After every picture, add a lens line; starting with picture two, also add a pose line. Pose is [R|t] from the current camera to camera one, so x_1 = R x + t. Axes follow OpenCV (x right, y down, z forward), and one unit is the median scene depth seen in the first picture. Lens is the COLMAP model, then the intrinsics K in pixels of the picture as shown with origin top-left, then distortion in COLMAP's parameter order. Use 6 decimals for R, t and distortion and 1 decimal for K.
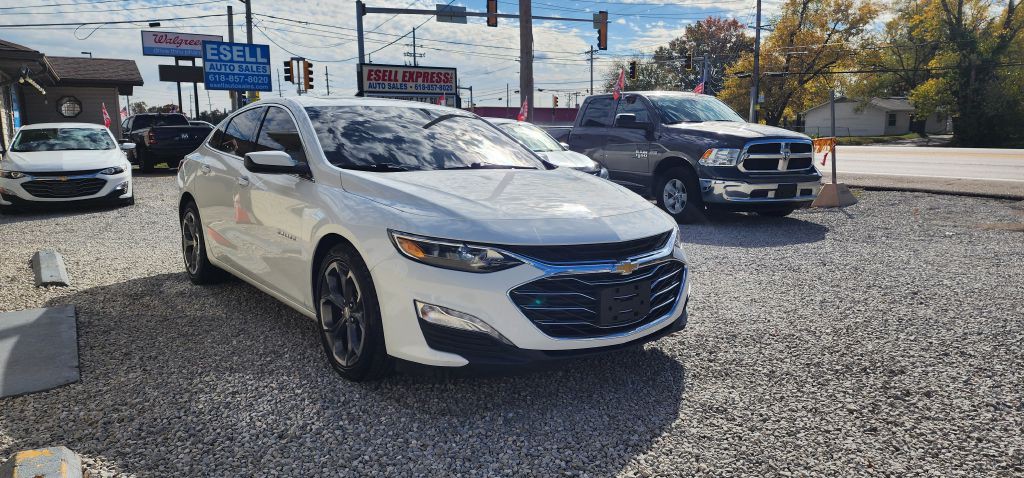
lens RADIAL K [[667.2, 0, 512.0], [0, 667.2, 225.4], [0, 0, 1]] dist [0.078662, -0.068447]
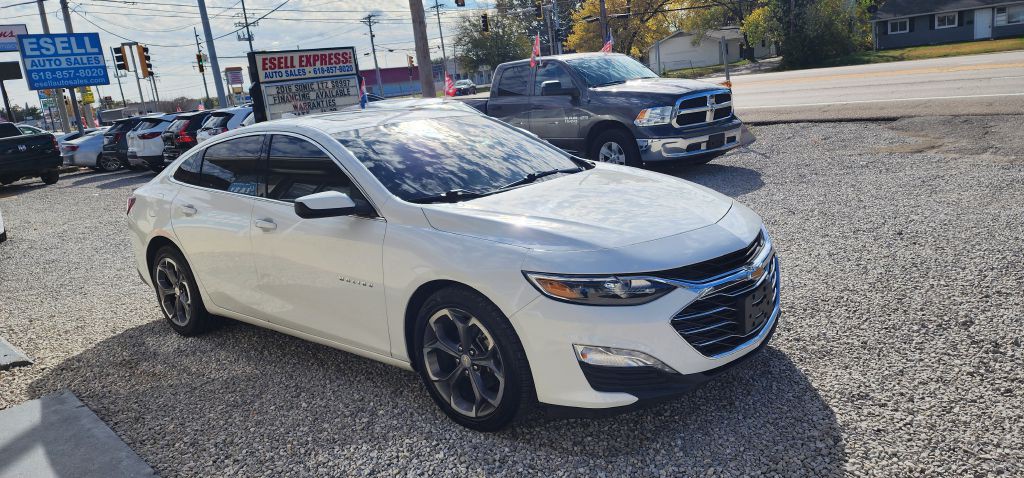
lens RADIAL K [[667.2, 0, 512.0], [0, 667.2, 225.4], [0, 0, 1]] dist [0.078662, -0.068447]
pose [[0.974371, -0.141055, 0.175227, -0.103764], [0.130464, 0.988935, 0.070617, -0.036723], [-0.183249, -0.045946, 0.981992, 0.027241]]
